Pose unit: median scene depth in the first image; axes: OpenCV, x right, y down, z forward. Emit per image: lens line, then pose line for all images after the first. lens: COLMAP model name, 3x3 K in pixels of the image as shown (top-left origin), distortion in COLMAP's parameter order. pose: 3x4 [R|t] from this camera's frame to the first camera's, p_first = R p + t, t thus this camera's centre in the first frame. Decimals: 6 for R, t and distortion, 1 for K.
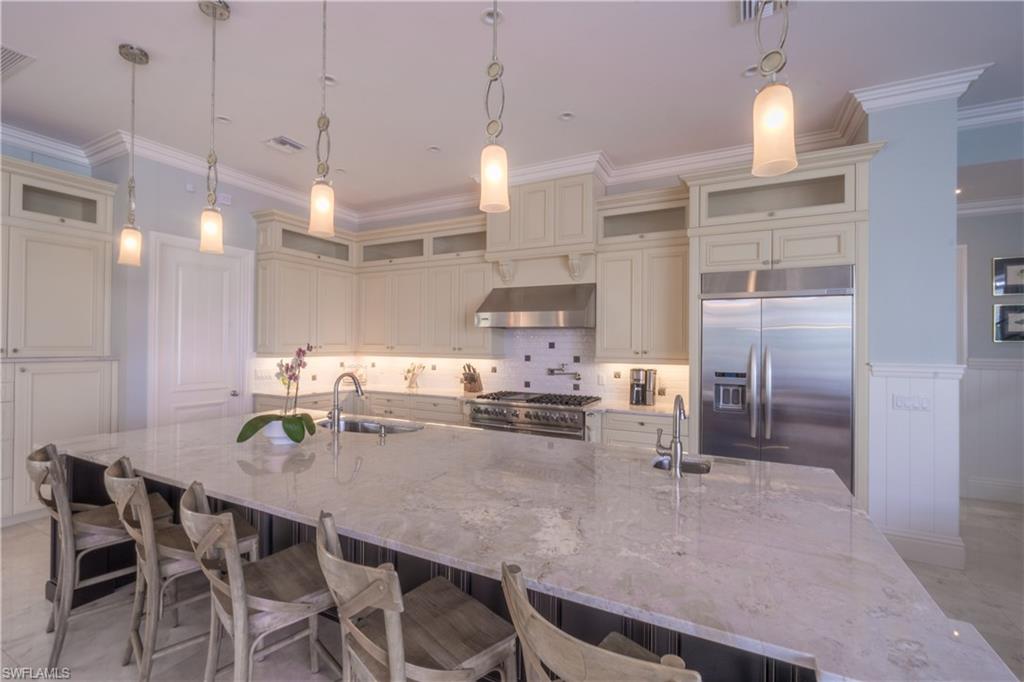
lens RADIAL K [[441.1, 0, 513.9], [0, 441.1, 340.4], [0, 0, 1]] dist [-0.003590, -0.000407]
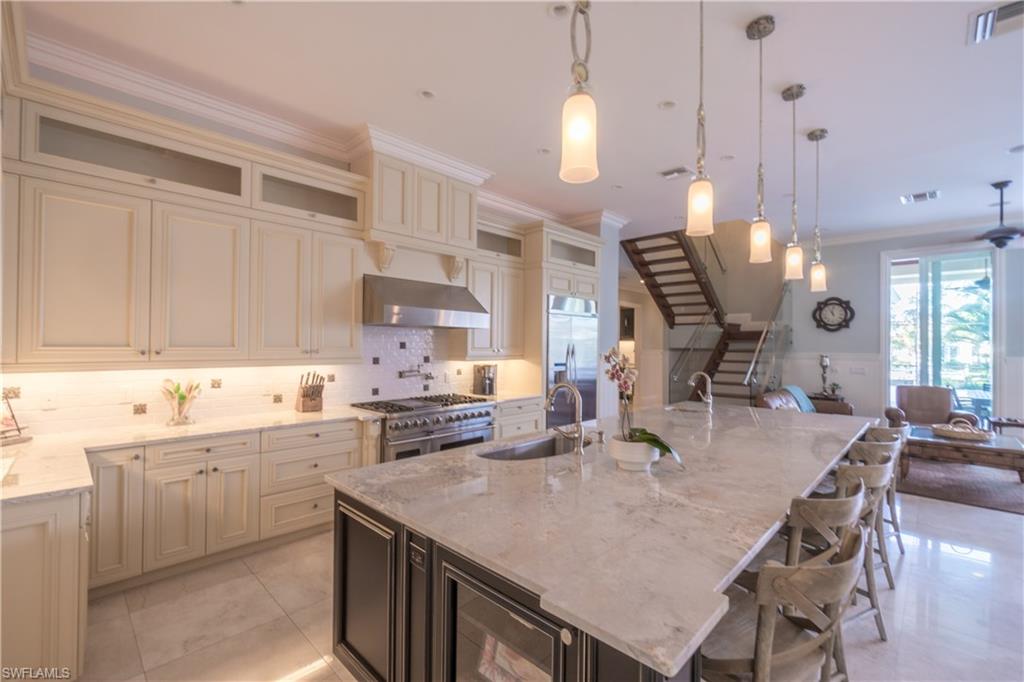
lens RADIAL K [[443.2, 0, 512.0], [0, 443.2, 341.0], [0, 0, 1]] dist [-0.003993, 0.000218]
pose [[0.293460, 0.001534, 0.955970, -0.752157], [-0.012376, 0.999921, 0.002194, -0.002857], [-0.955891, -0.012475, 0.293456, 0.529721]]
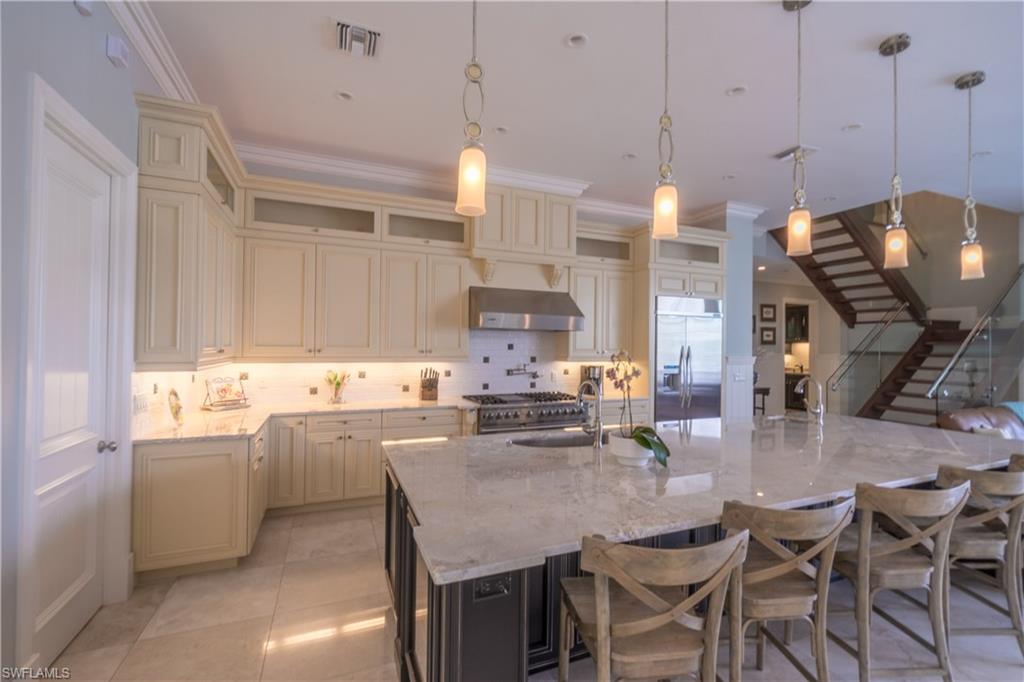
lens RADIAL K [[441.1, 0, 513.9], [0, 441.1, 340.4], [0, 0, 1]] dist [-0.003590, -0.000407]
pose [[0.647004, 0.006674, 0.762457, -0.722778], [-0.010005, 0.999950, -0.000262, -0.003606], [-0.762421, -0.007459, 0.647038, 0.333866]]
